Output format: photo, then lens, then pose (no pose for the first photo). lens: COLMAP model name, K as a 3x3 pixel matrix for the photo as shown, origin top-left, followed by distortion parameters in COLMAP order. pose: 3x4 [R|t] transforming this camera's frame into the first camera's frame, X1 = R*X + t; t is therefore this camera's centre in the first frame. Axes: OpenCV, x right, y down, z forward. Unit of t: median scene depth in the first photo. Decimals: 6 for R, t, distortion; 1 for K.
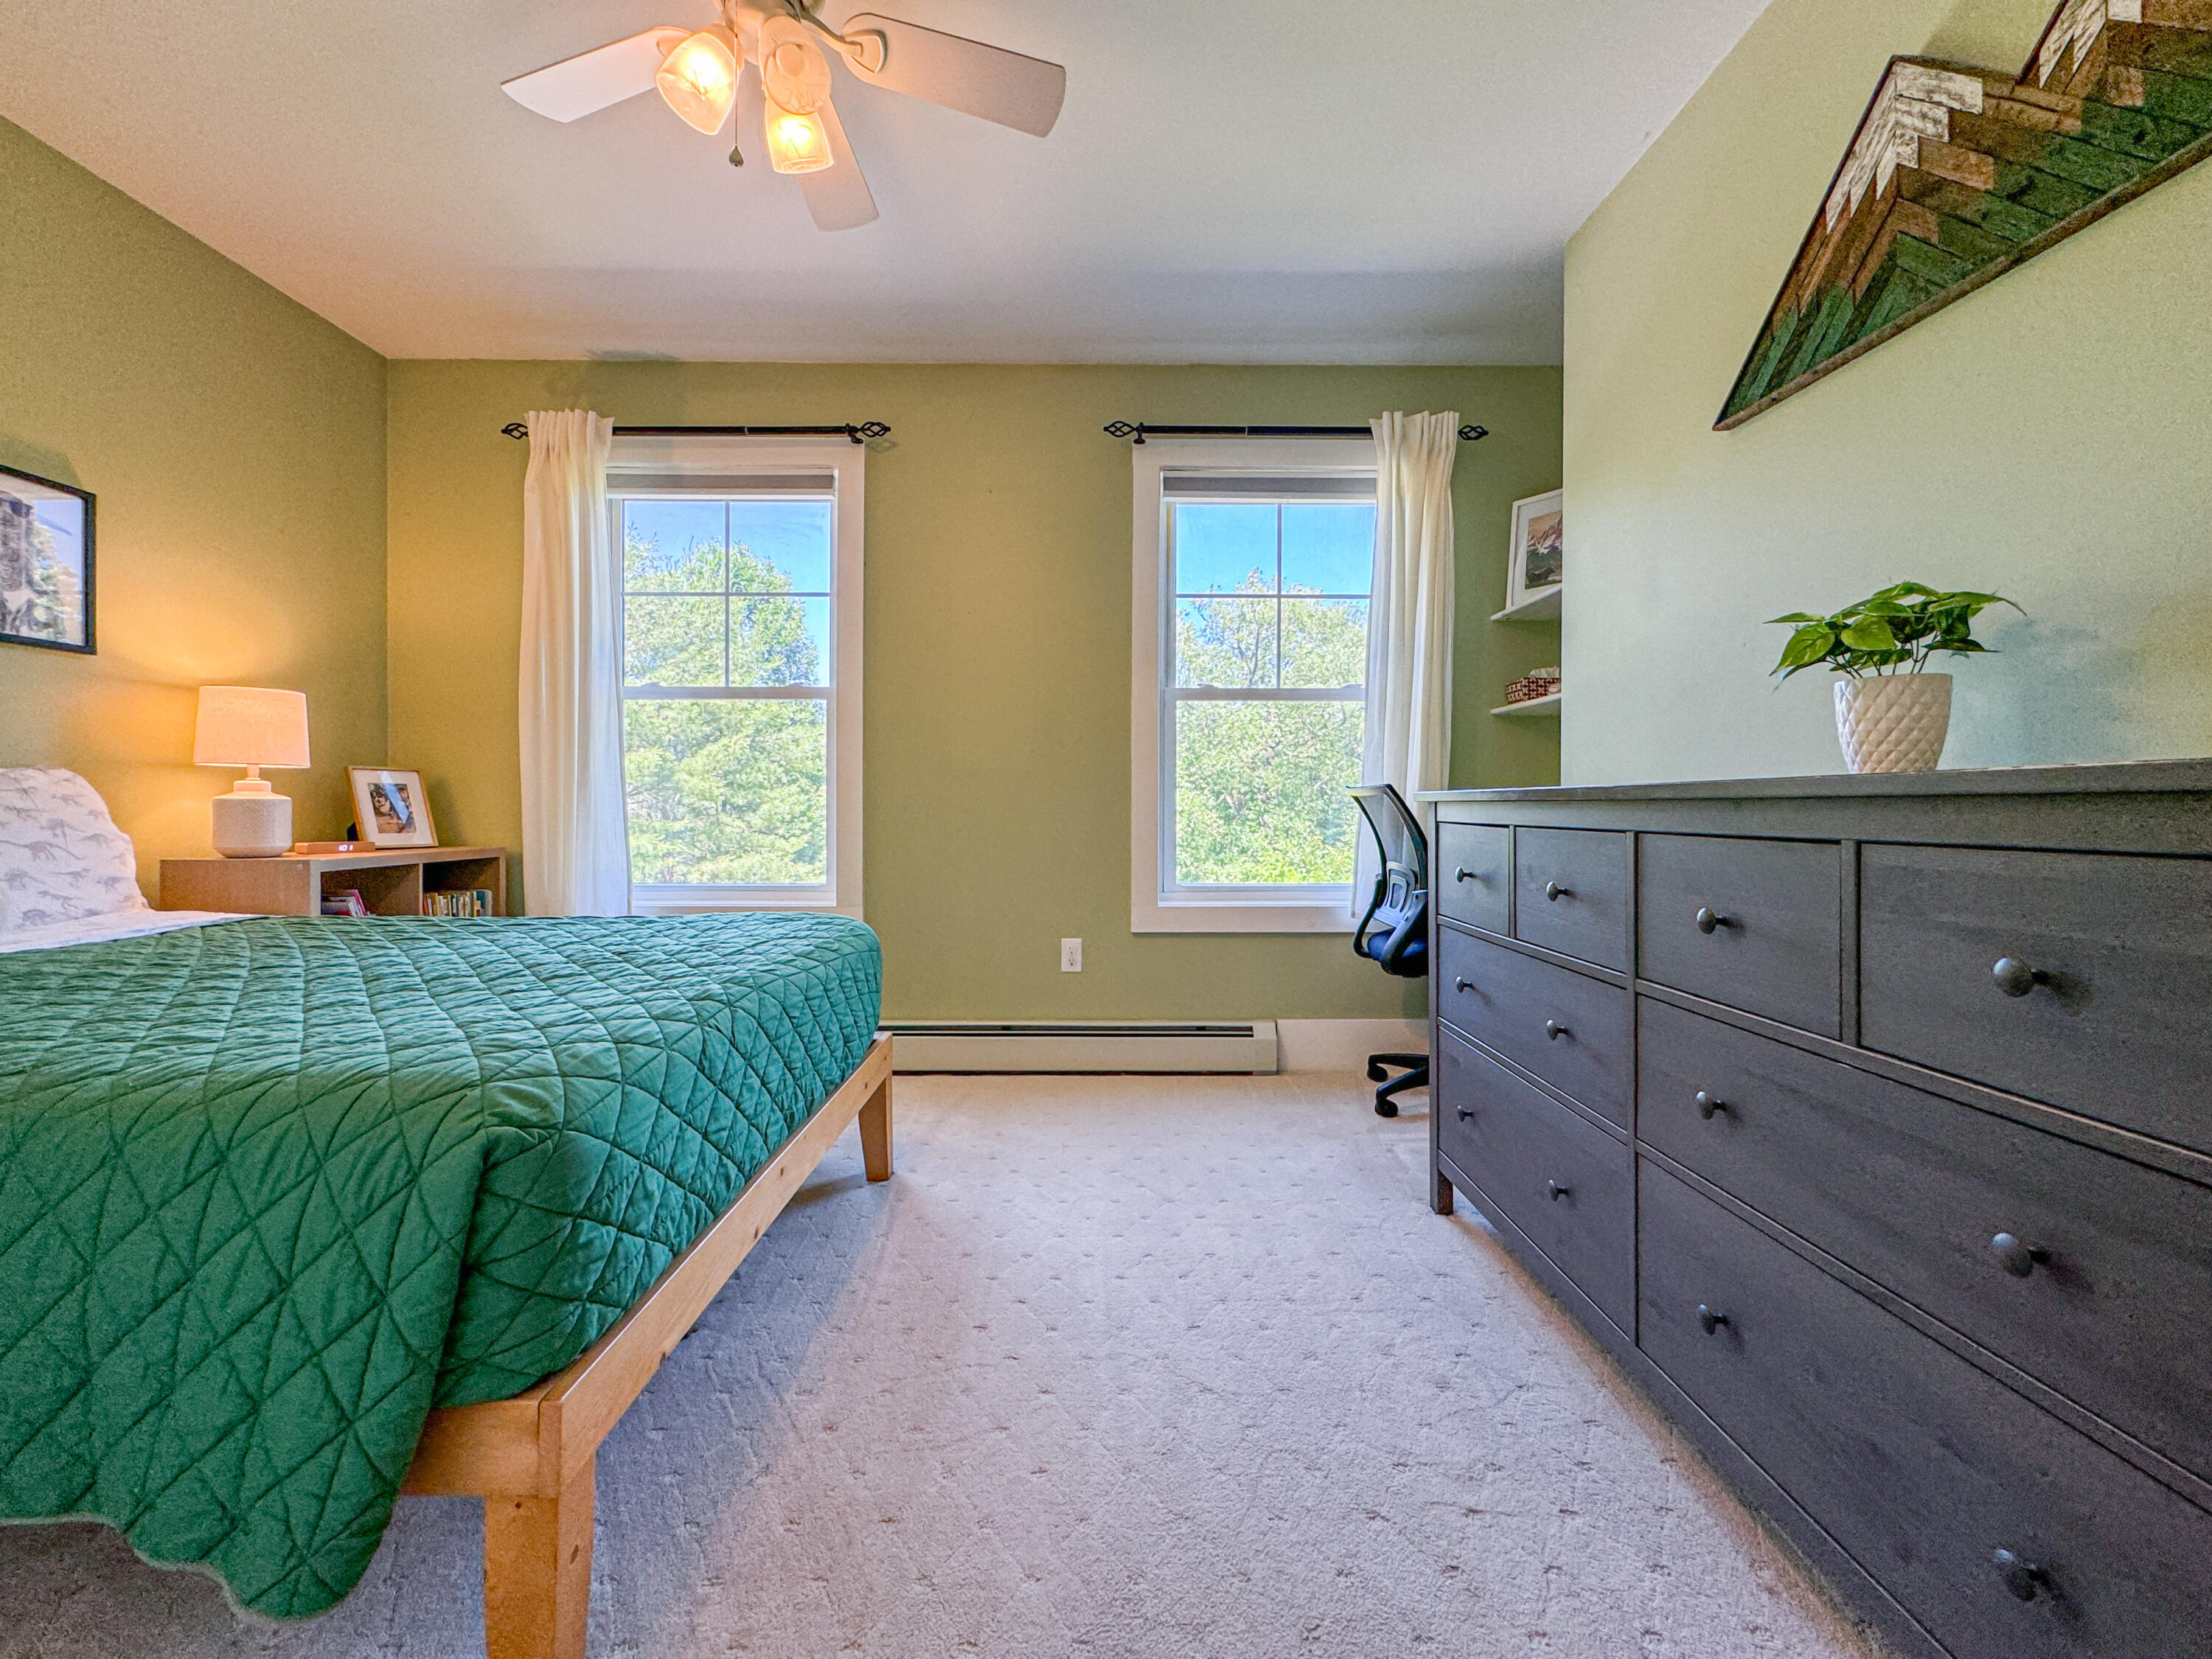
lens RADIAL K [[890.9, 0, 1102.1], [0, 890.9, 837.8], [0, 0, 1]] dist [-0.001504, -0.000122]
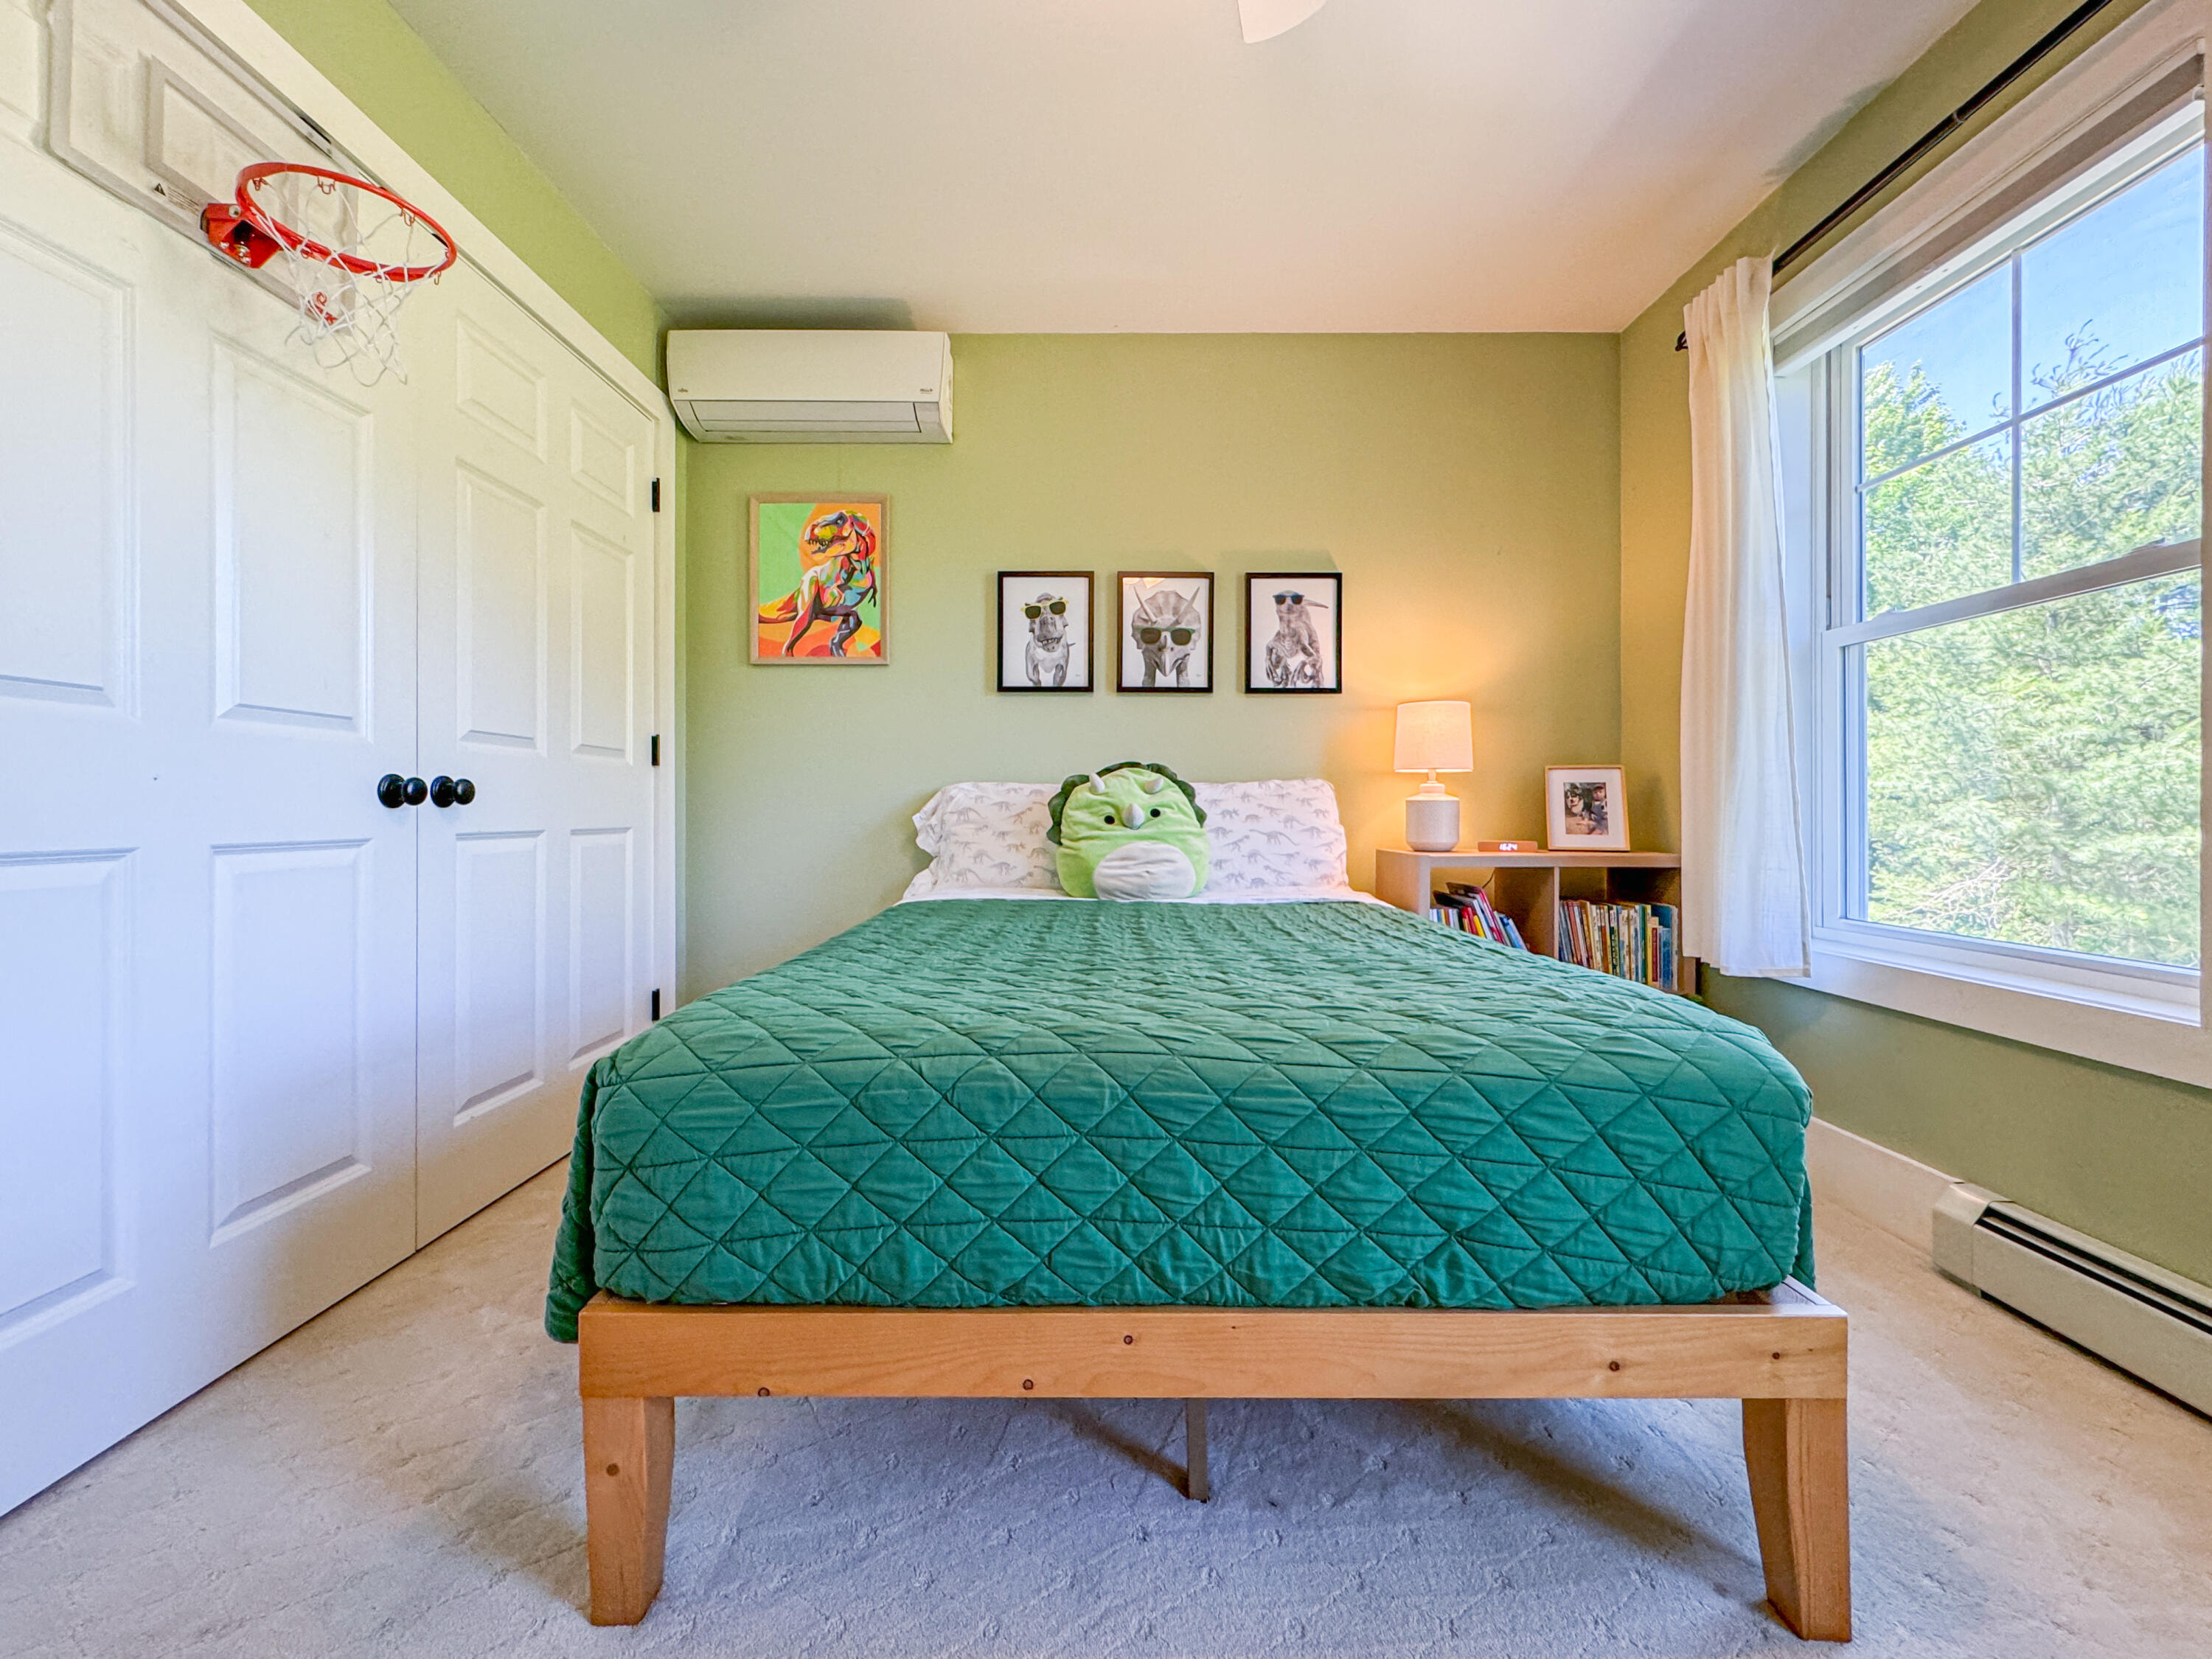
lens RADIAL K [[883.1, 0, 1106.0], [0, 883.1, 829.5], [0, 0, 1]] dist [-0.000703, 0.000036]
pose [[-0.010804, 0.021885, -0.999702, 0.187995], [-0.035441, 0.999124, 0.022255, -0.016704], [0.999313, 0.035671, -0.010019, 0.616230]]
